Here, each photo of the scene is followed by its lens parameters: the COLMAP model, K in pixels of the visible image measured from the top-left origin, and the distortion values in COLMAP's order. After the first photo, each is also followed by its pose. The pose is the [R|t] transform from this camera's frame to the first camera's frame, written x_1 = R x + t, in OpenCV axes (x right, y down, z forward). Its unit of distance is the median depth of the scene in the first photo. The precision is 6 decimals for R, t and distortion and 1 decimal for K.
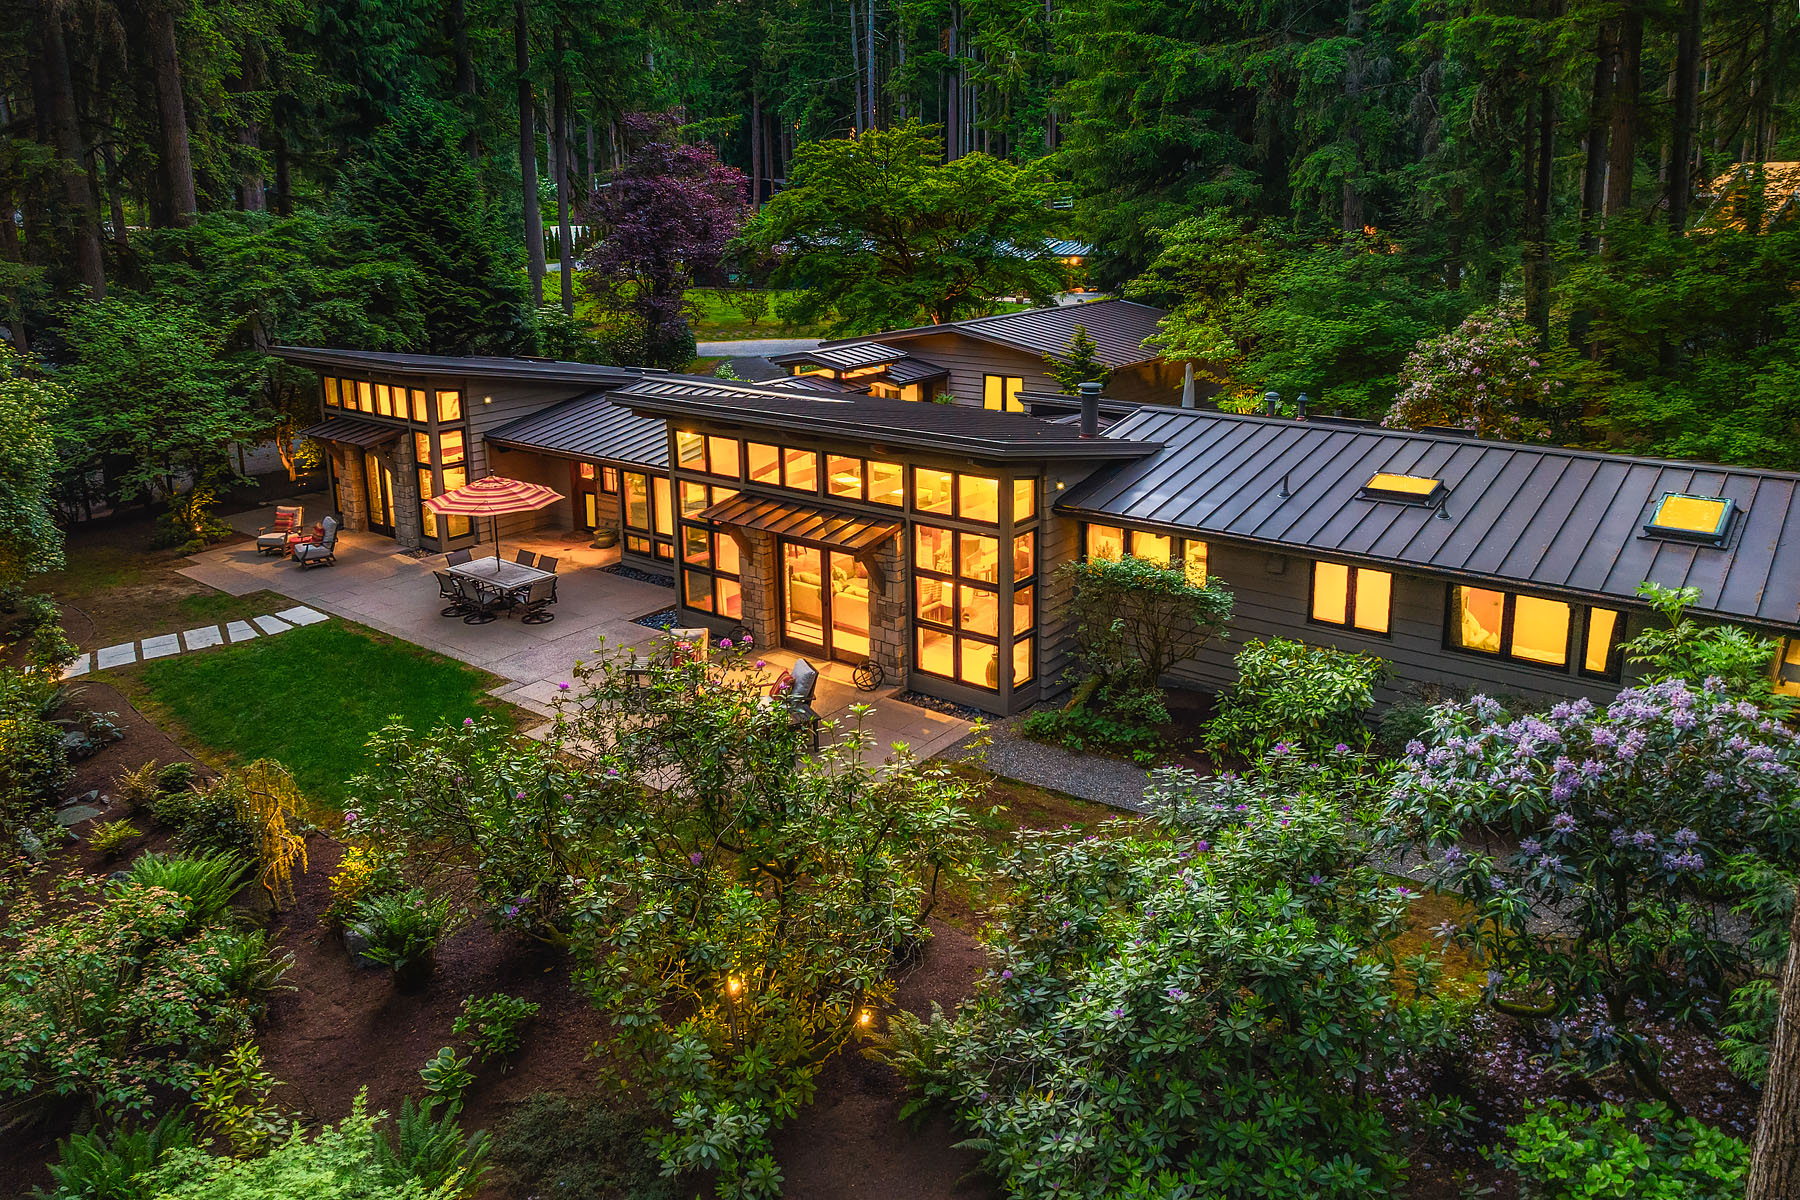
lens RADIAL K [[1230.8, 0, 900.0], [0, 1230.8, 600.0], [0, 0, 1]] dist [-0.000852, -0.000124]
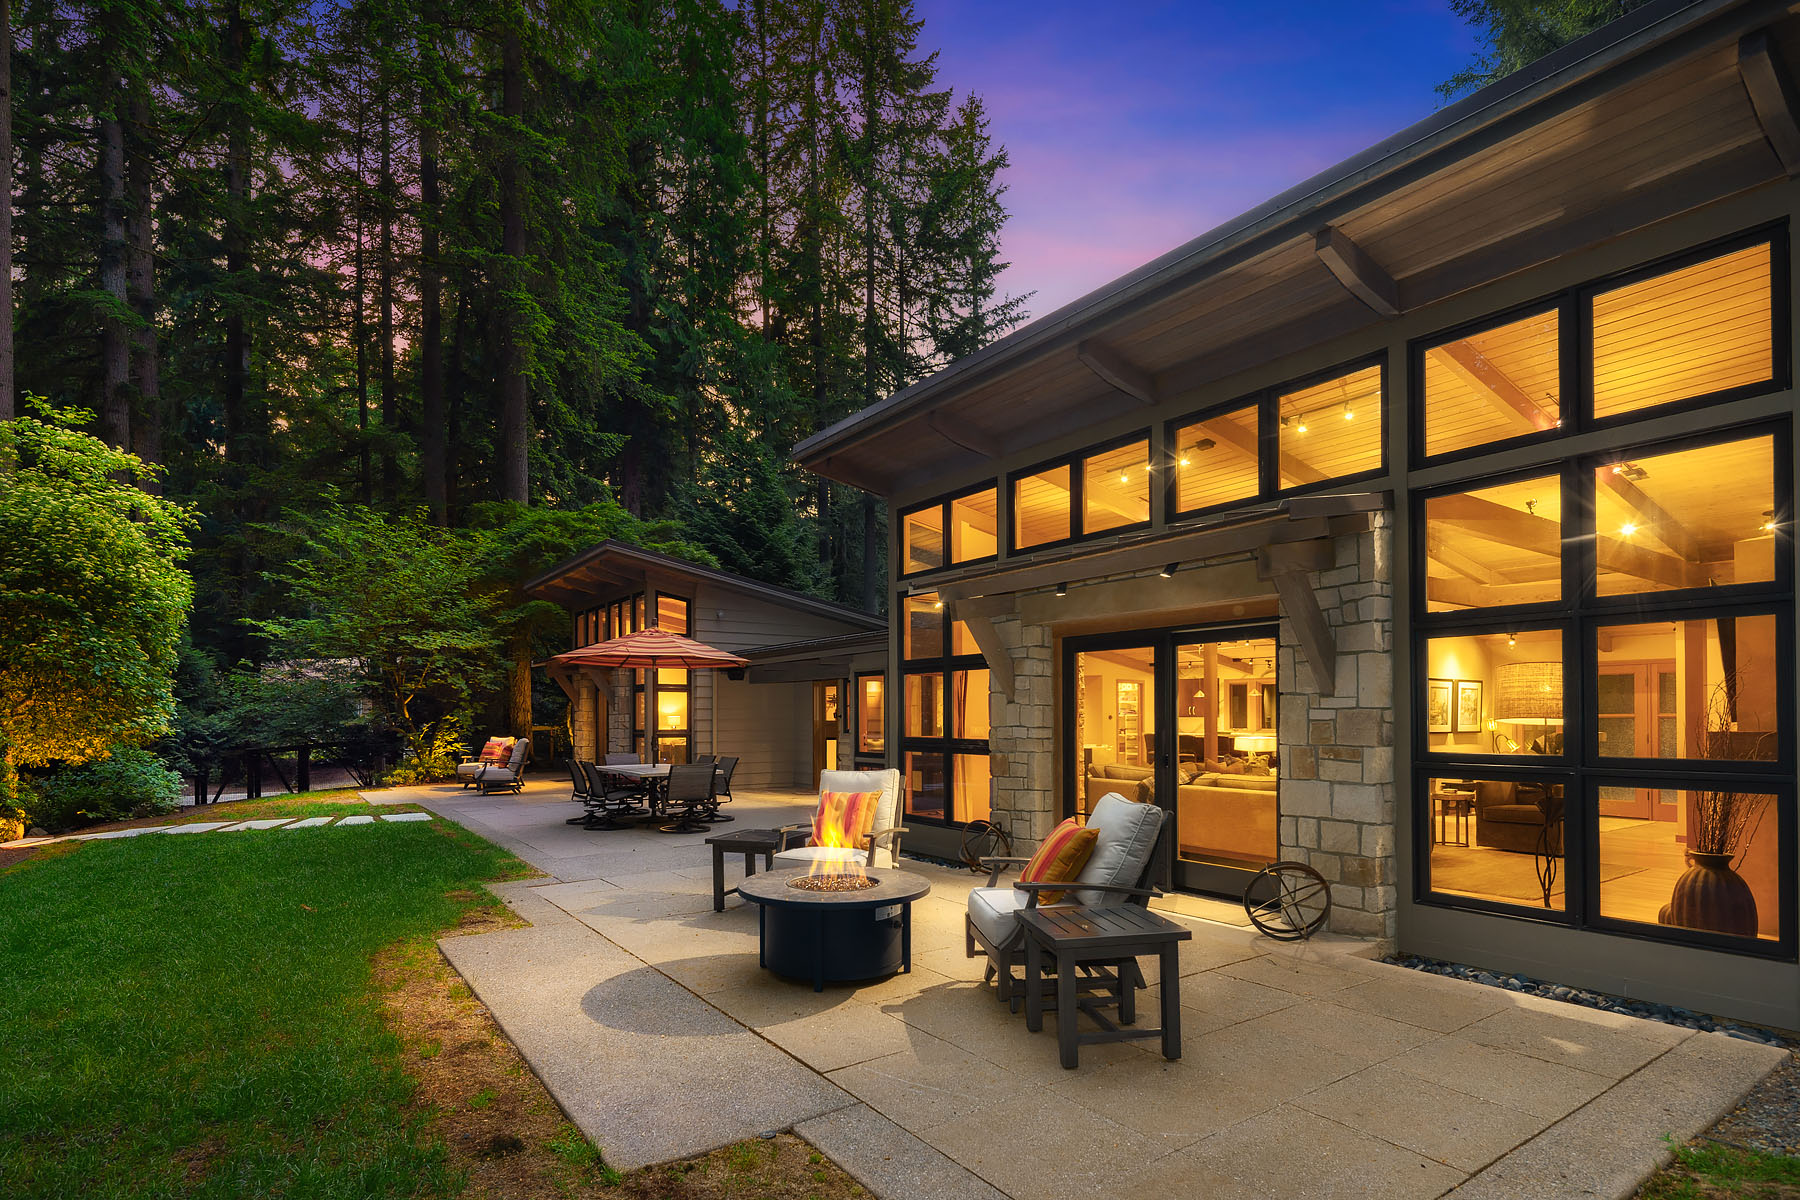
lens RADIAL K [[920.8, 0, 897.1], [0, 920.8, 719.6], [0, 0, 1]] dist [0.013666, 0.000081]
pose [[0.958945, 0.010177, -0.283411, -0.061978], [-0.095320, 0.952780, -0.288312, 0.102405], [0.267094, 0.303490, 0.914634, 0.685967]]
